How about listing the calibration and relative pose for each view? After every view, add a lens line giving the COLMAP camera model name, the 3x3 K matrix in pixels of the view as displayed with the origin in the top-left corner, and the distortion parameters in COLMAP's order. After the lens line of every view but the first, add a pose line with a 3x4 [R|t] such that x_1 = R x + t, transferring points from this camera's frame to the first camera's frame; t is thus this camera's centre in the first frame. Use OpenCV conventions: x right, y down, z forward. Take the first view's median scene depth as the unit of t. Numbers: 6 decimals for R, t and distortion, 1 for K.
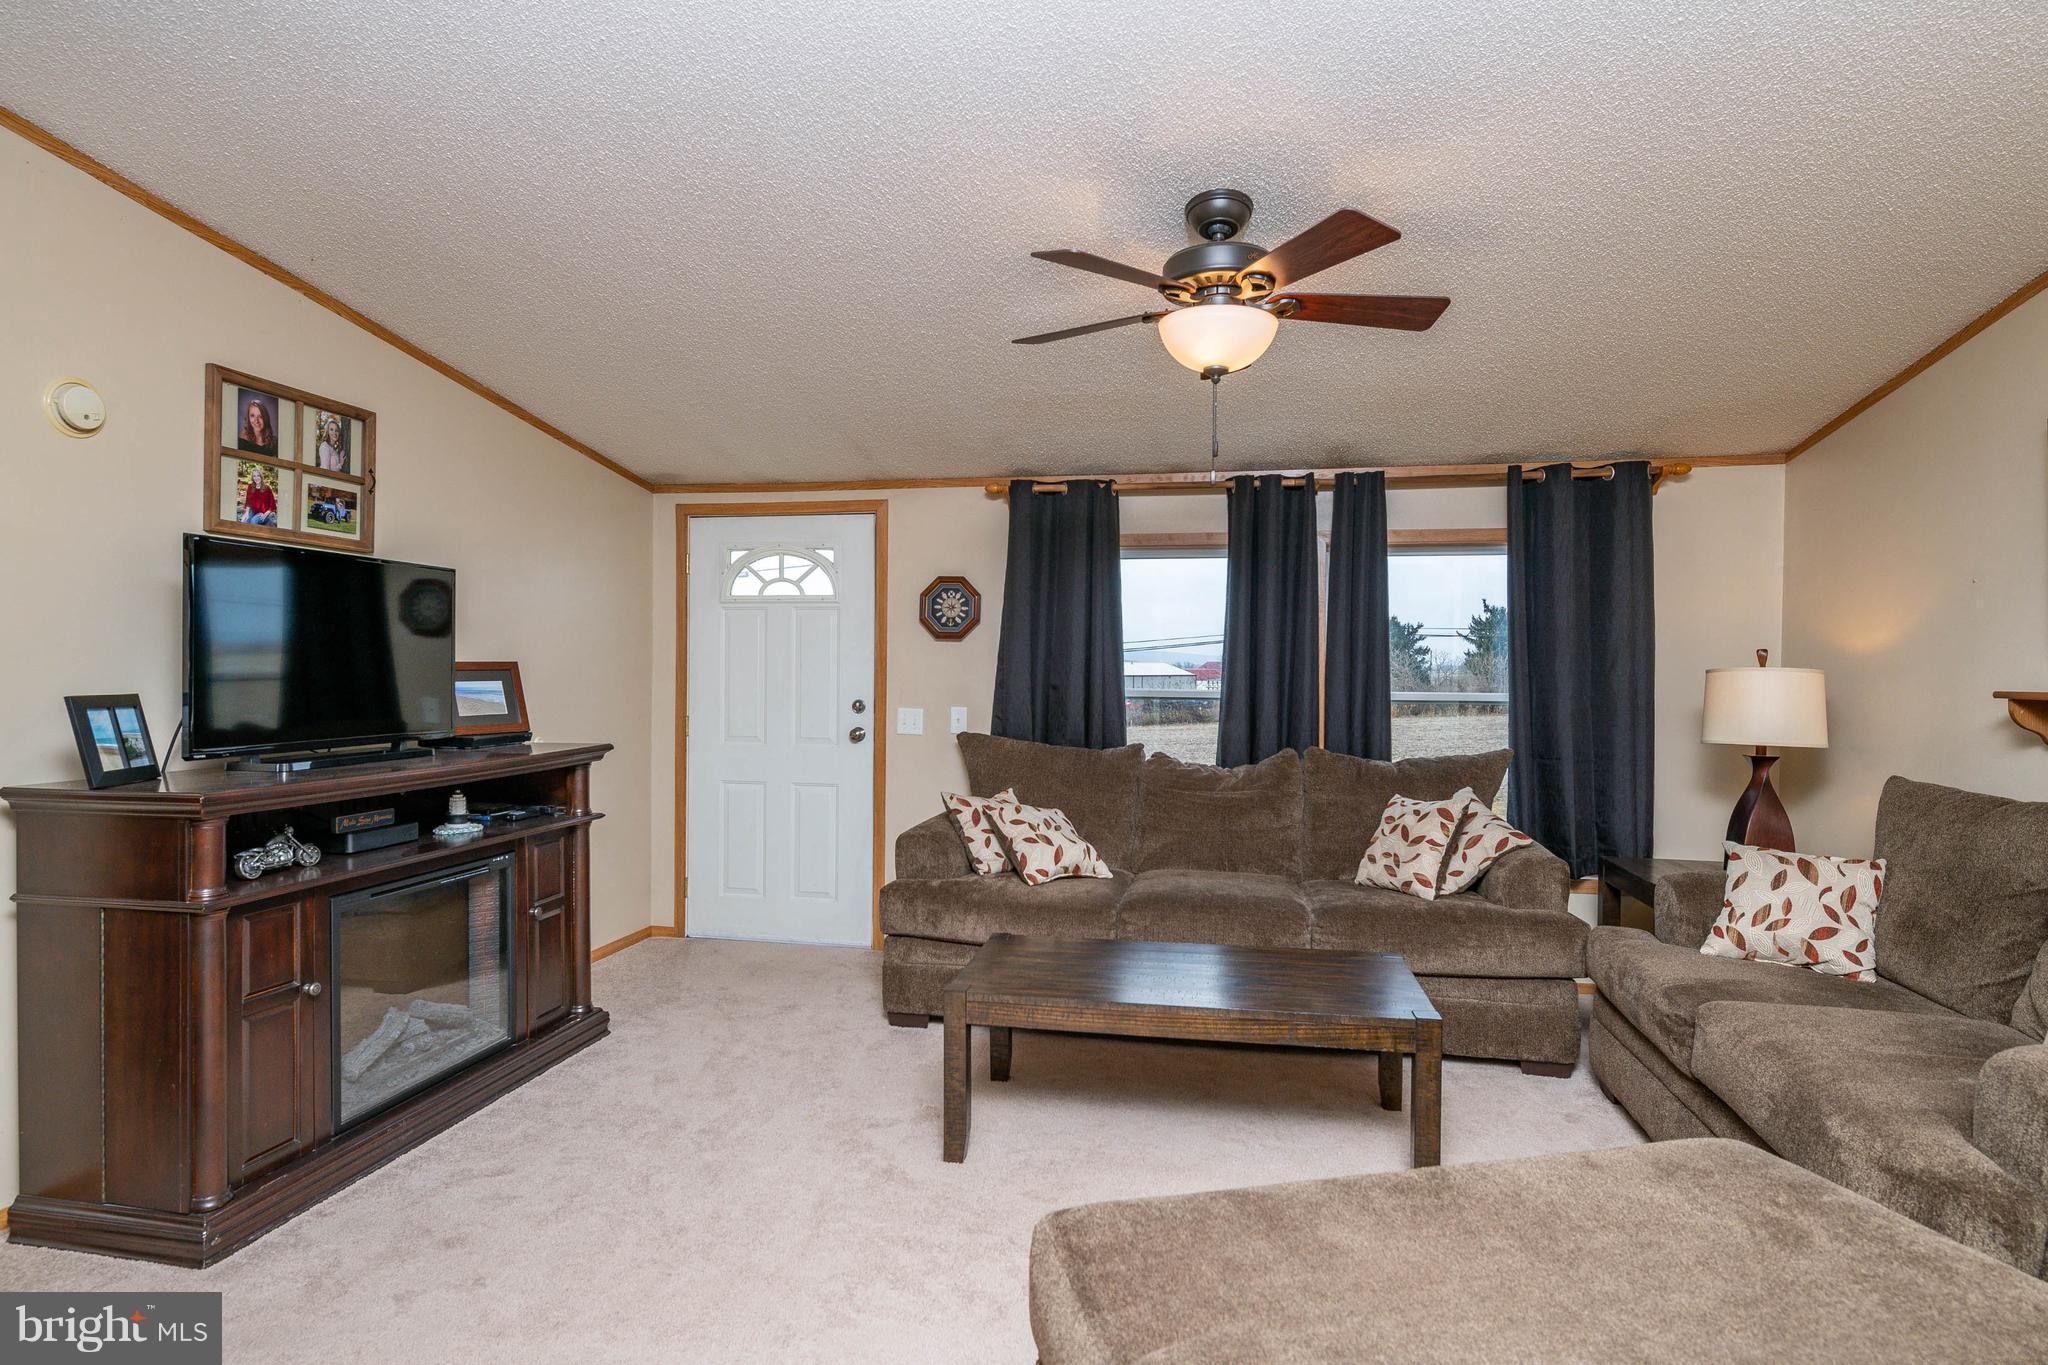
lens RADIAL K [[1064.7, 0, 1026.1], [0, 1064.7, 686.4], [0, 0, 1]] dist [0.008276, -0.004733]
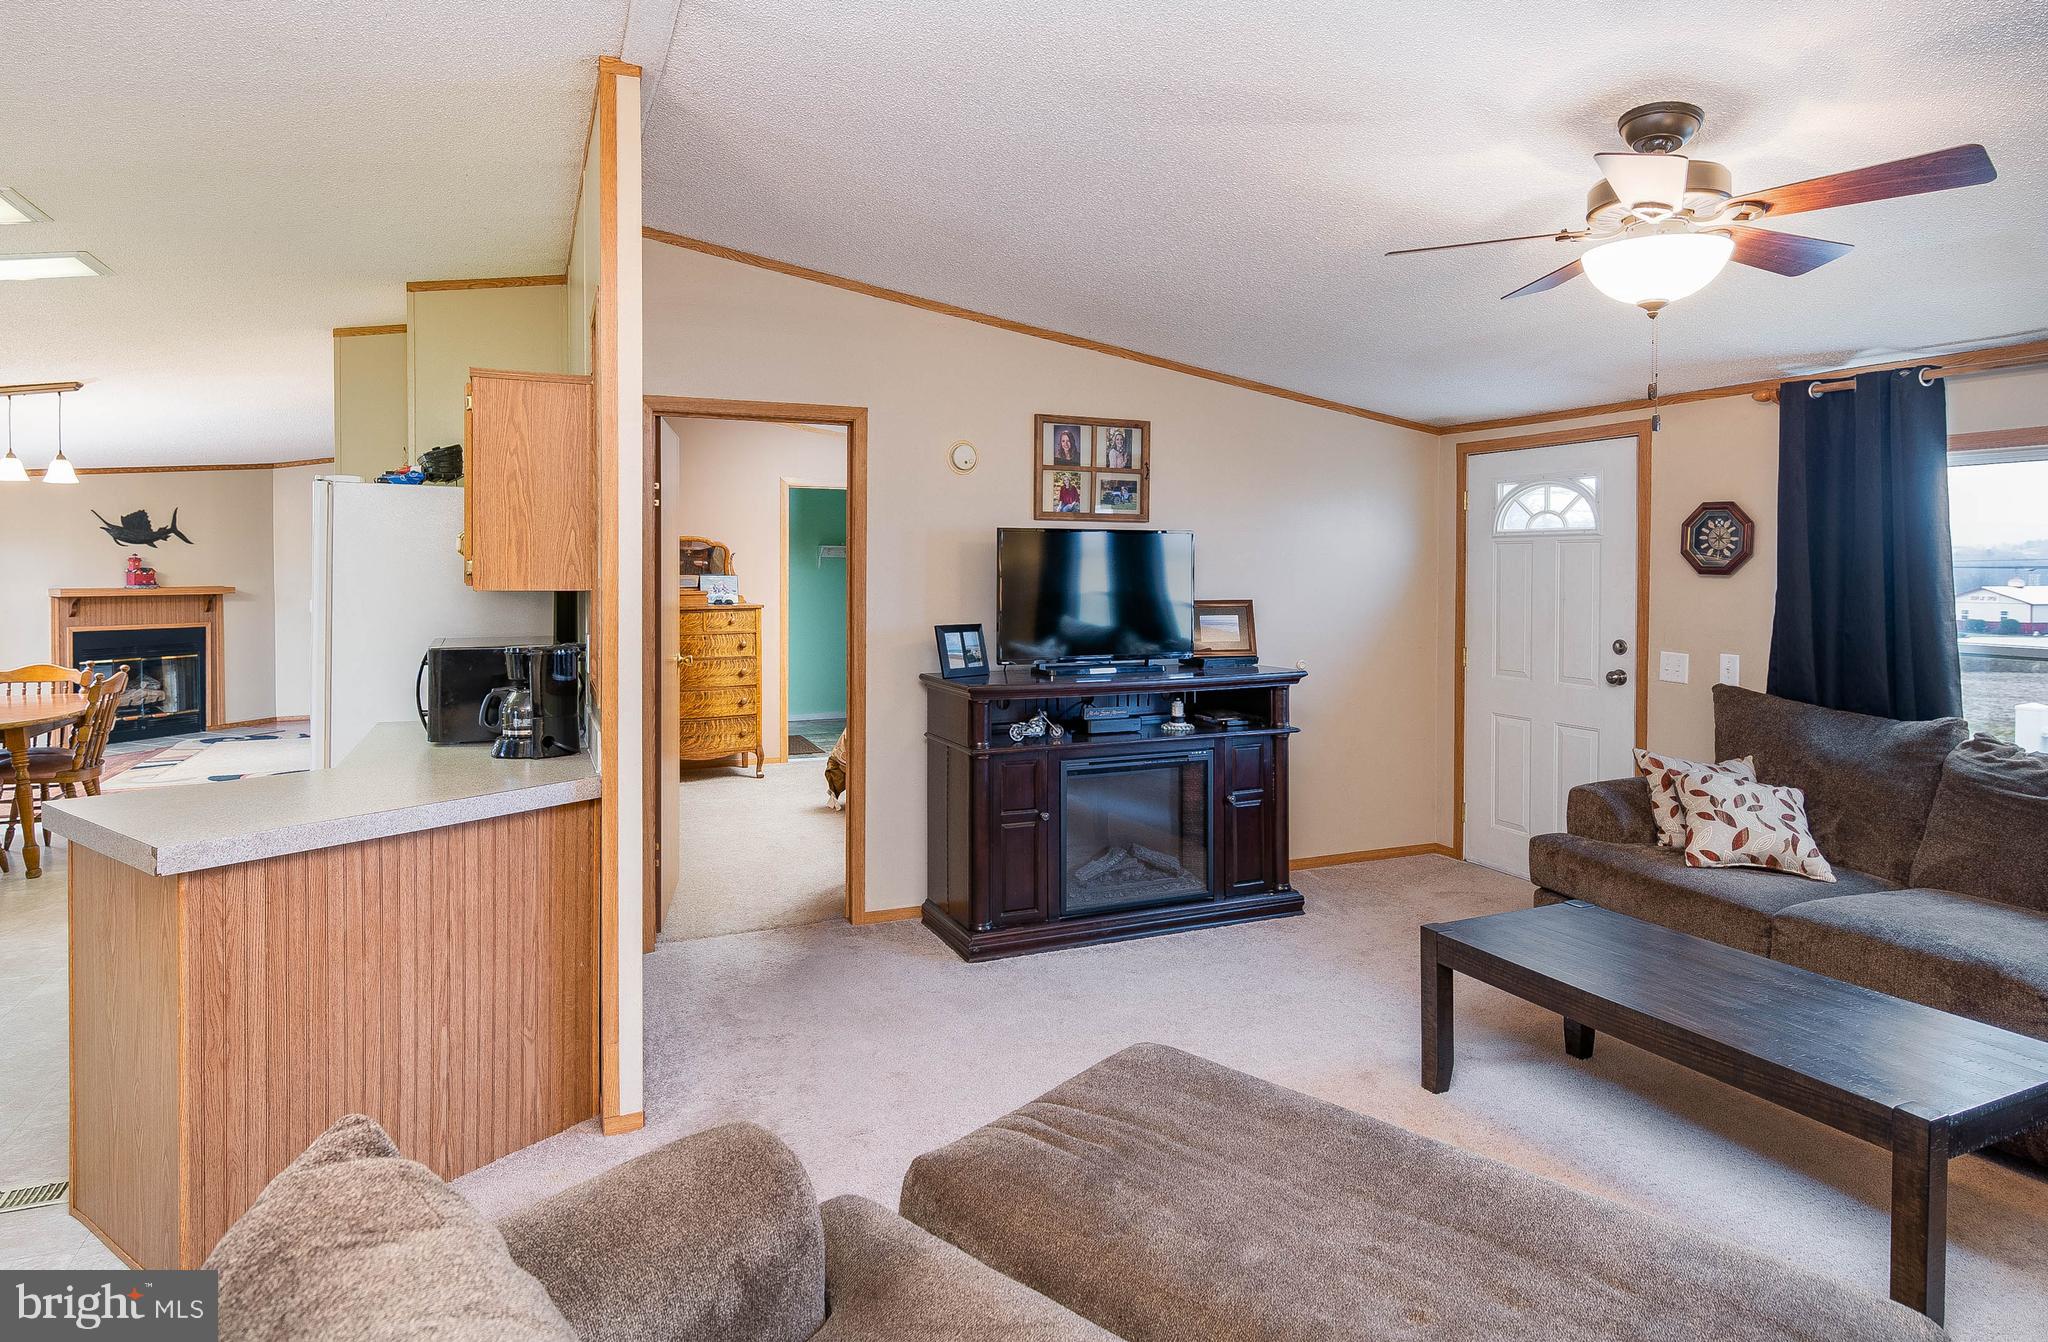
lens RADIAL K [[1131.7, 0, 994.1], [0, 1131.7, 590.4], [0, 0, 1]] dist [-0.001769, -0.002519]
pose [[0.561097, 0.011059, -0.827676, 0.478214], [-0.011489, 0.999918, 0.005573, -0.040270], [0.827671, 0.006382, 0.561178, 0.007737]]
